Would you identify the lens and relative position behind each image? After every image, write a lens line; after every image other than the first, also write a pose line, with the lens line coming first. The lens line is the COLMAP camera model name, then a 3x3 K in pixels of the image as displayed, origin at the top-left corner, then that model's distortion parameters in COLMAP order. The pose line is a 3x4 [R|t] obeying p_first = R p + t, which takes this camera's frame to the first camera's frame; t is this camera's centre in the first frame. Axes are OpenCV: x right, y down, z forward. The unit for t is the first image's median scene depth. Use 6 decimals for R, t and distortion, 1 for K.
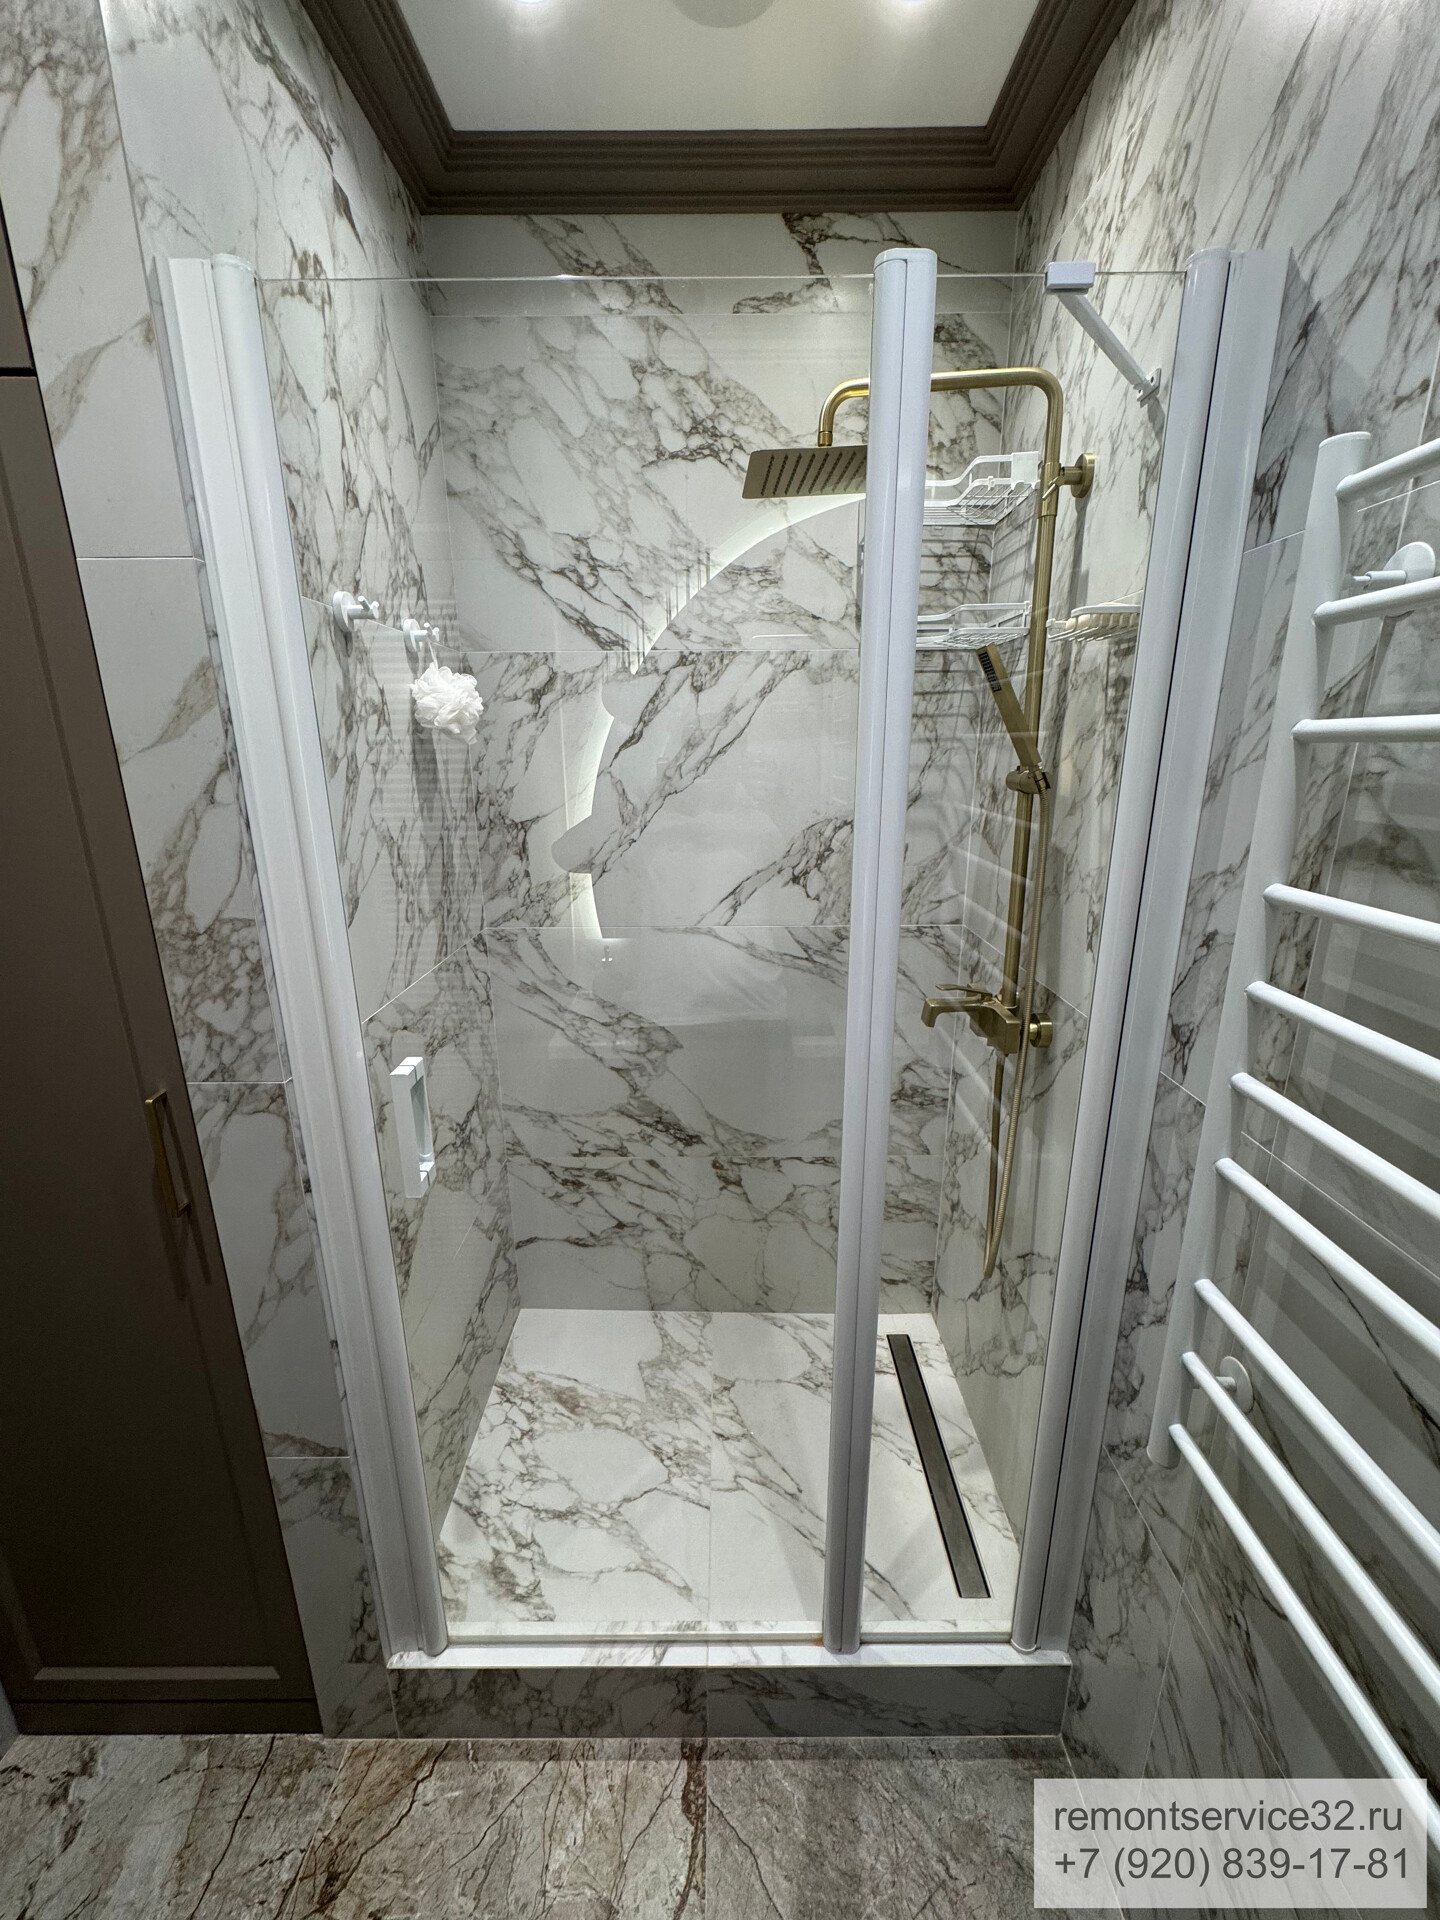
lens RADIAL K [[767.9, 0, 722.0], [0, 767.9, 958.5], [0, 0, 1]] dist [-0.004130, 0.001373]
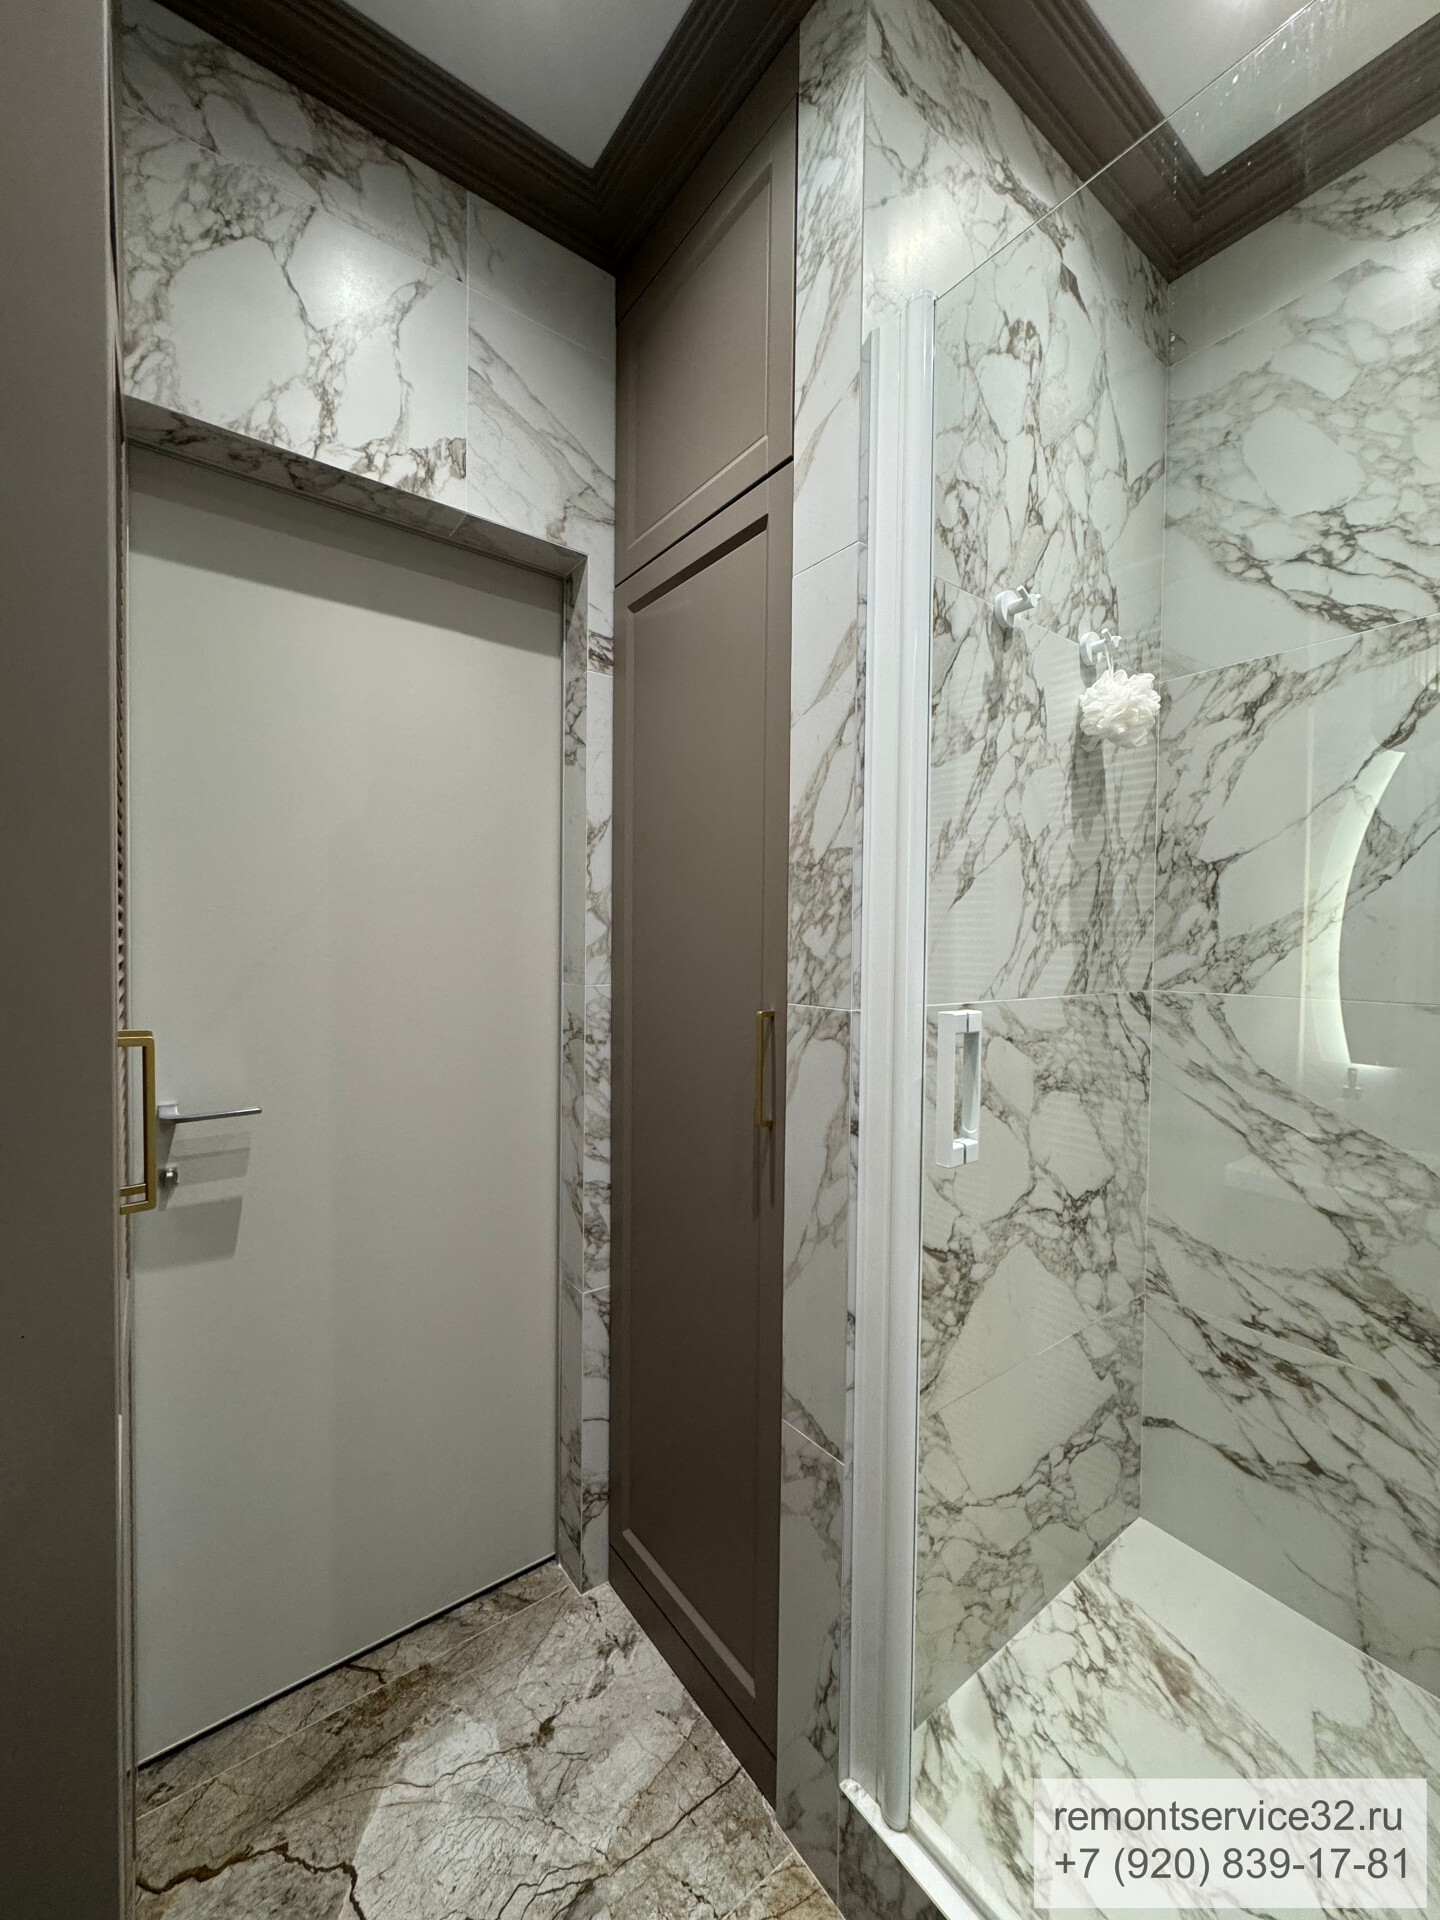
lens RADIAL K [[767.9, 0, 722.5], [0, 767.9, 959.1], [0, 0, 1]] dist [-0.004130, 0.001373]
pose [[0.603799, 0.032288, -0.796482, 0.118436], [-0.227847, 0.964484, -0.133628, 0.227206], [0.763880, 0.262160, 0.589712, 0.204126]]
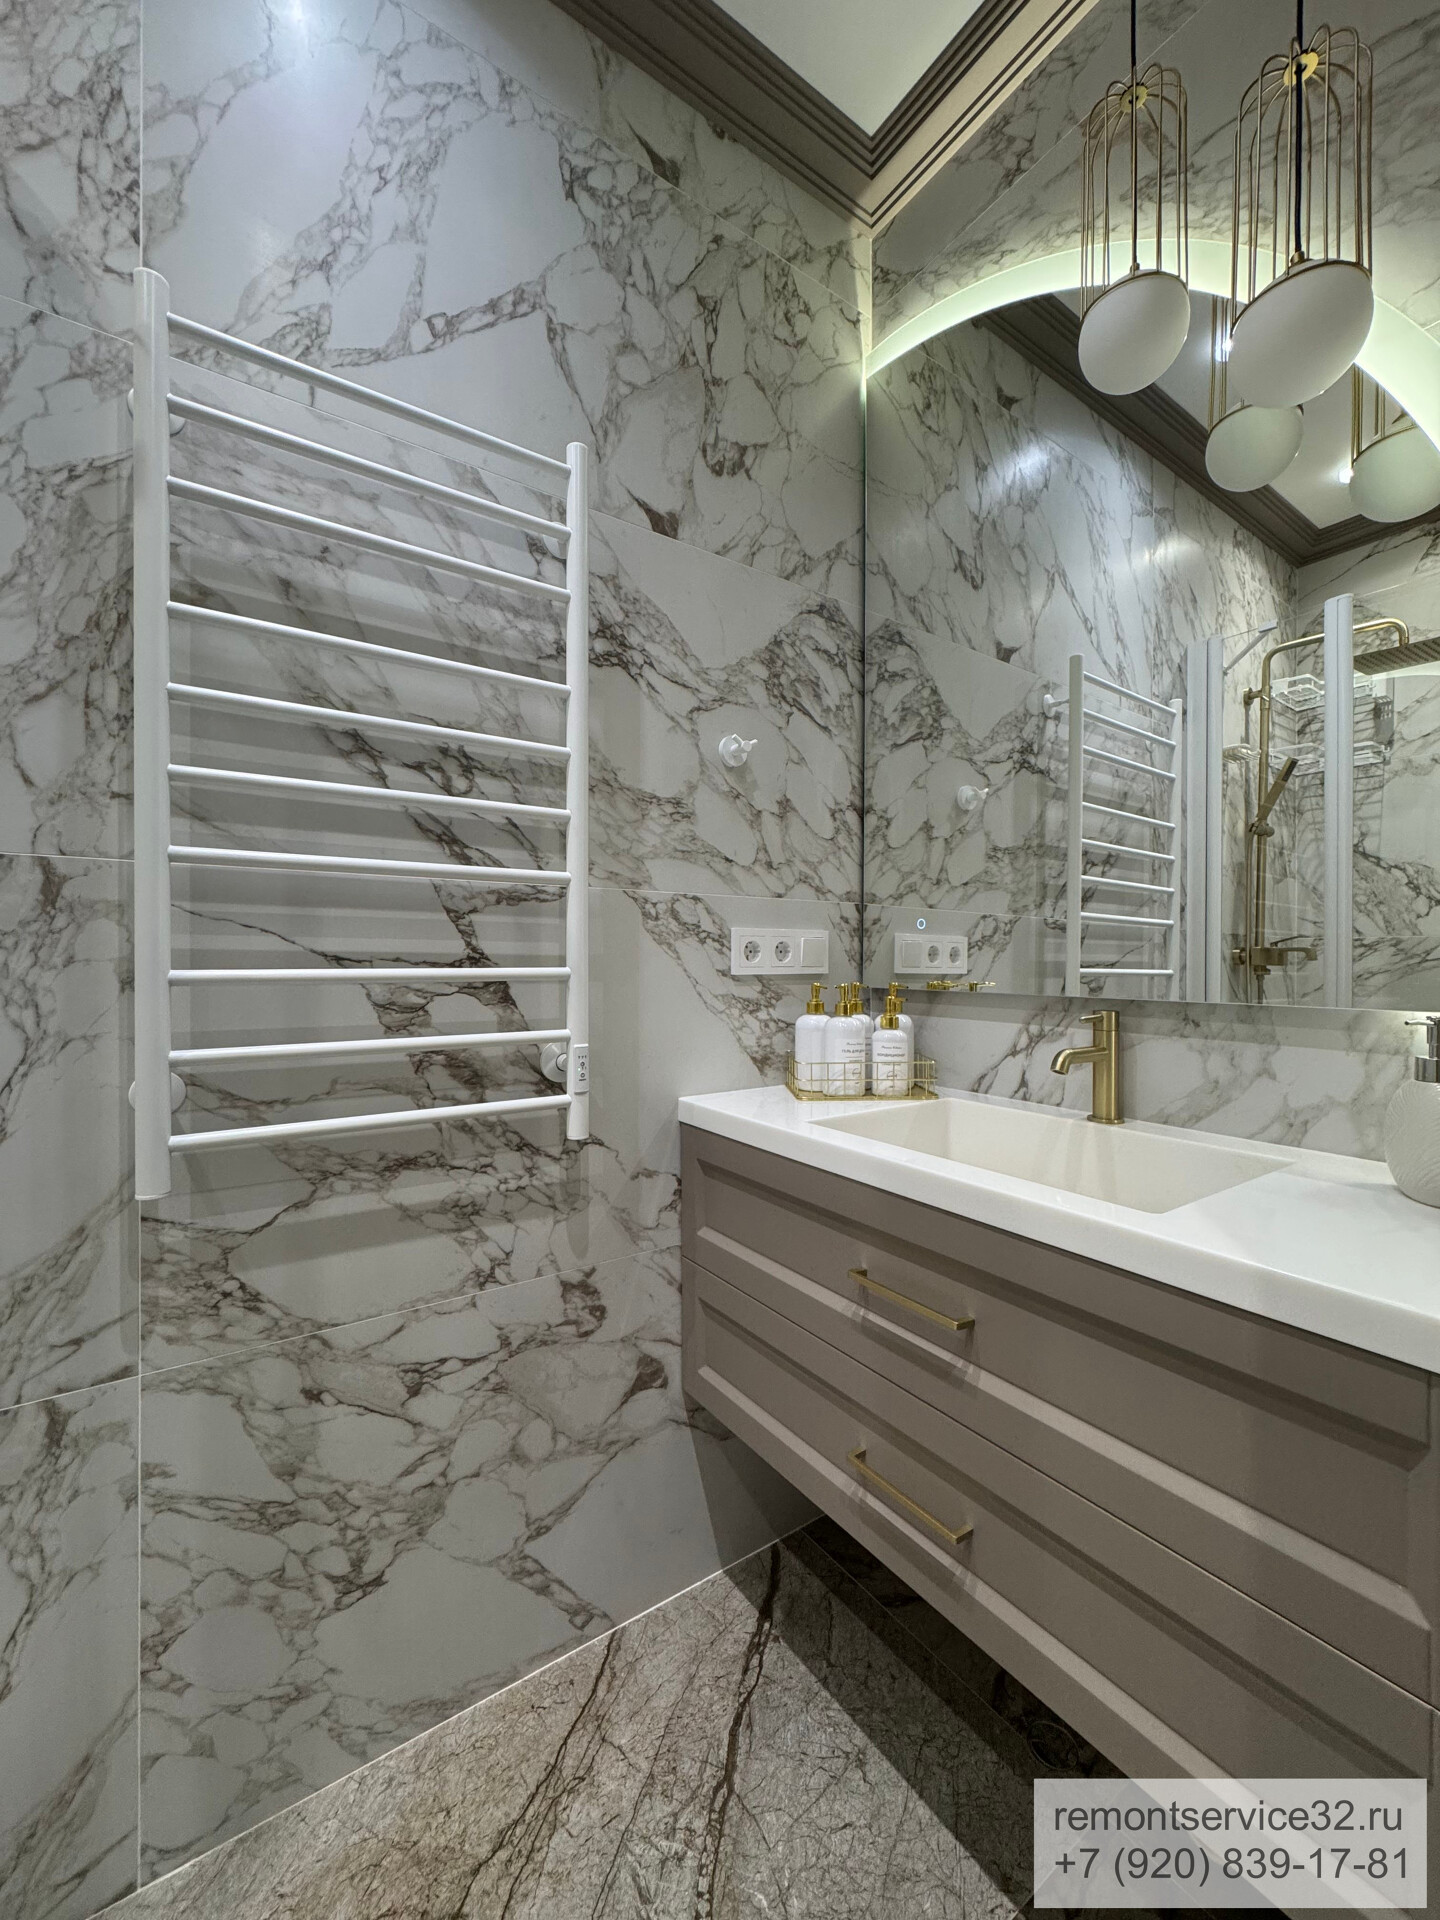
lens RADIAL K [[767.9, 0, 724.3], [0, 767.9, 959.6], [0, 0, 1]] dist [-0.004130, 0.001373]
pose [[-0.570989, 0.005482, 0.820939, -0.482567], [0.221823, 0.963813, 0.147849, 0.284239], [-0.790421, 0.266524, -0.551543, 0.661977]]
